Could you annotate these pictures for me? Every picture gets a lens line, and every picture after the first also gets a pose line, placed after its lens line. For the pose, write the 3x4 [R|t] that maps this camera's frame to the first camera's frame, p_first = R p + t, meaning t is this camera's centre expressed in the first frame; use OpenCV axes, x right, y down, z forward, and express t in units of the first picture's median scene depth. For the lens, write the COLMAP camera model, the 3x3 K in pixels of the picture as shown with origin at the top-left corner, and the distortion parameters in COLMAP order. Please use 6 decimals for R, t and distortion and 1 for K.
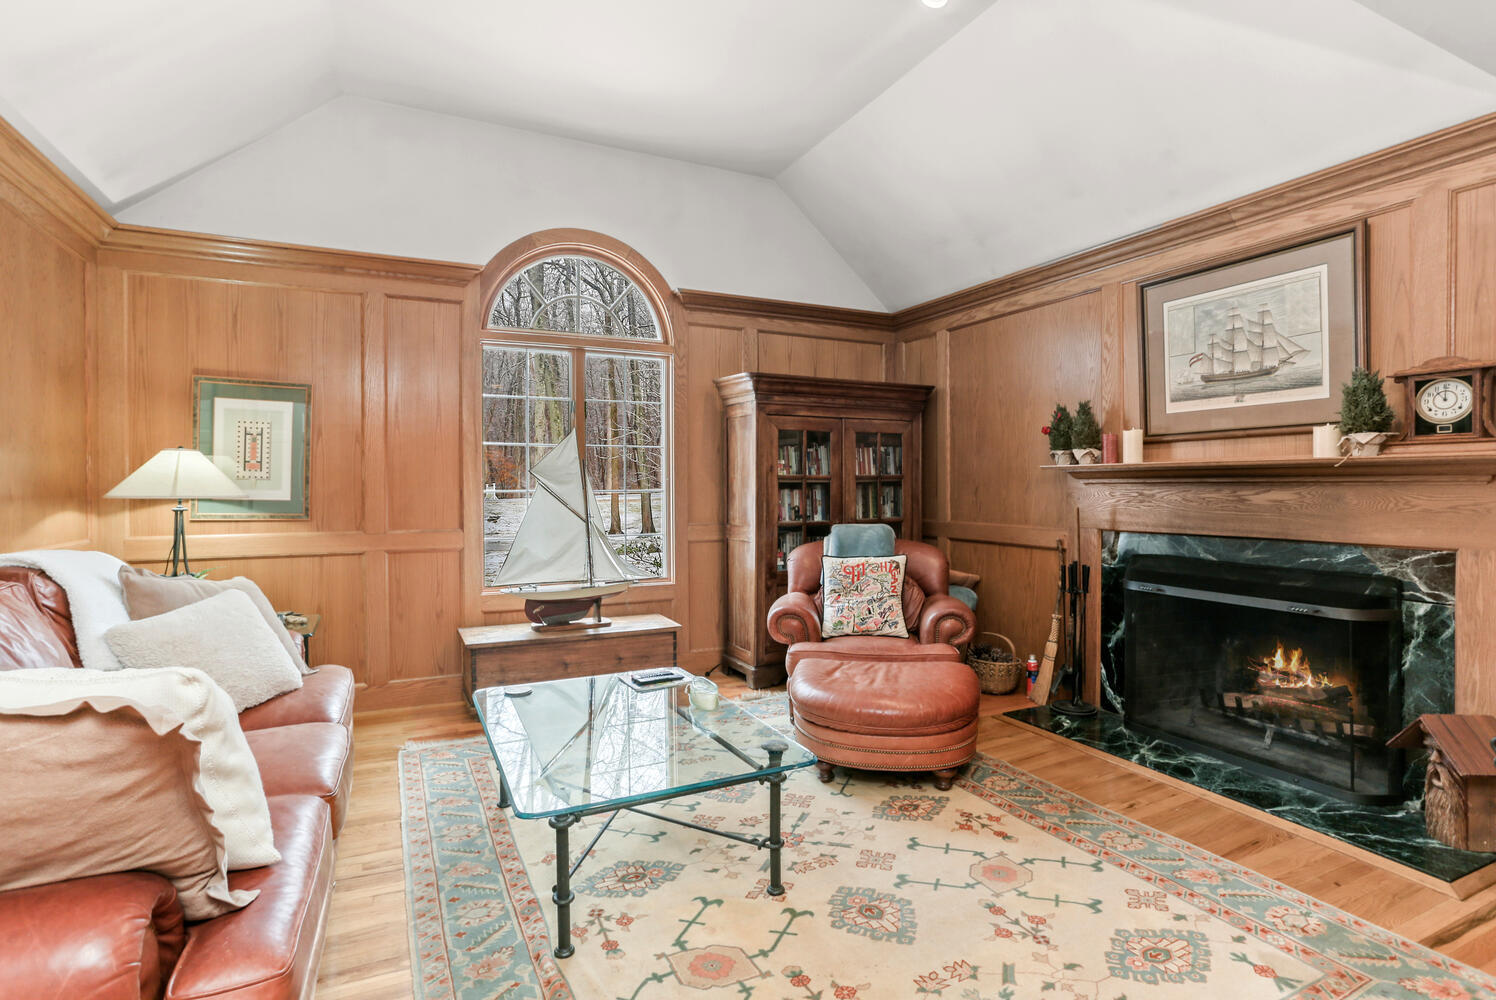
lens RADIAL K [[725.6, 0, 749.5], [0, 725.6, 497.7], [0, 0, 1]] dist [-0.039479, 0.023240]
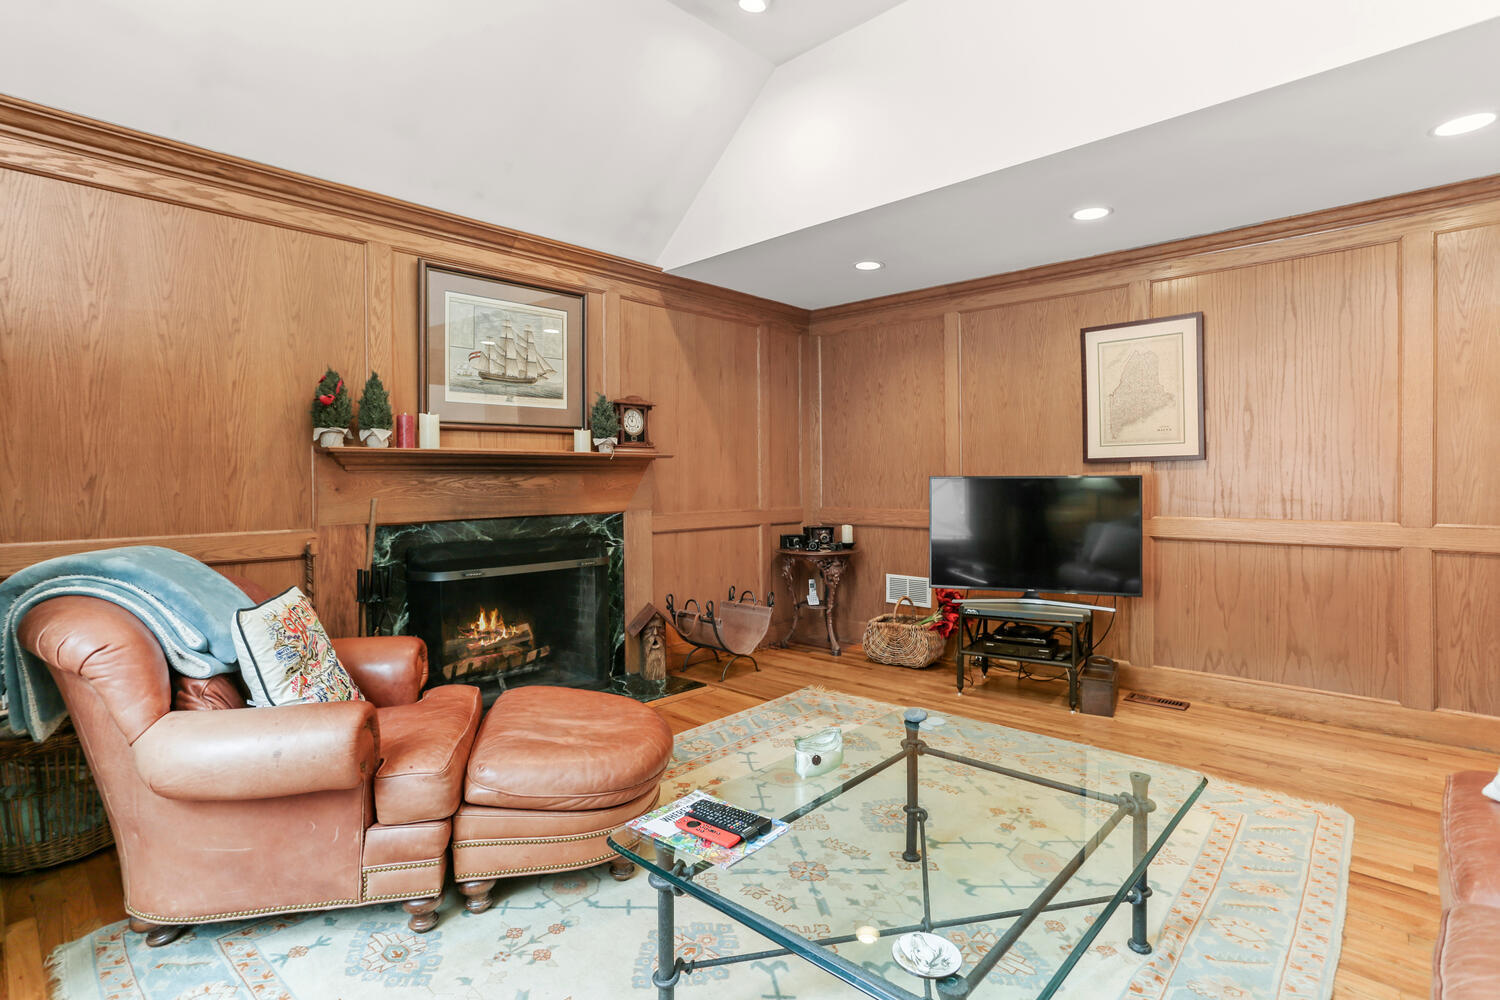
lens RADIAL K [[727.5, 0, 757.9], [0, 727.5, 484.7], [0, 0, 1]] dist [-0.039479, 0.023240]
pose [[-0.347059, 0.007317, 0.937815, -0.583742], [0.034413, 0.999395, 0.004938, 0.010466], [-0.937212, 0.033987, -0.347101, 1.072064]]
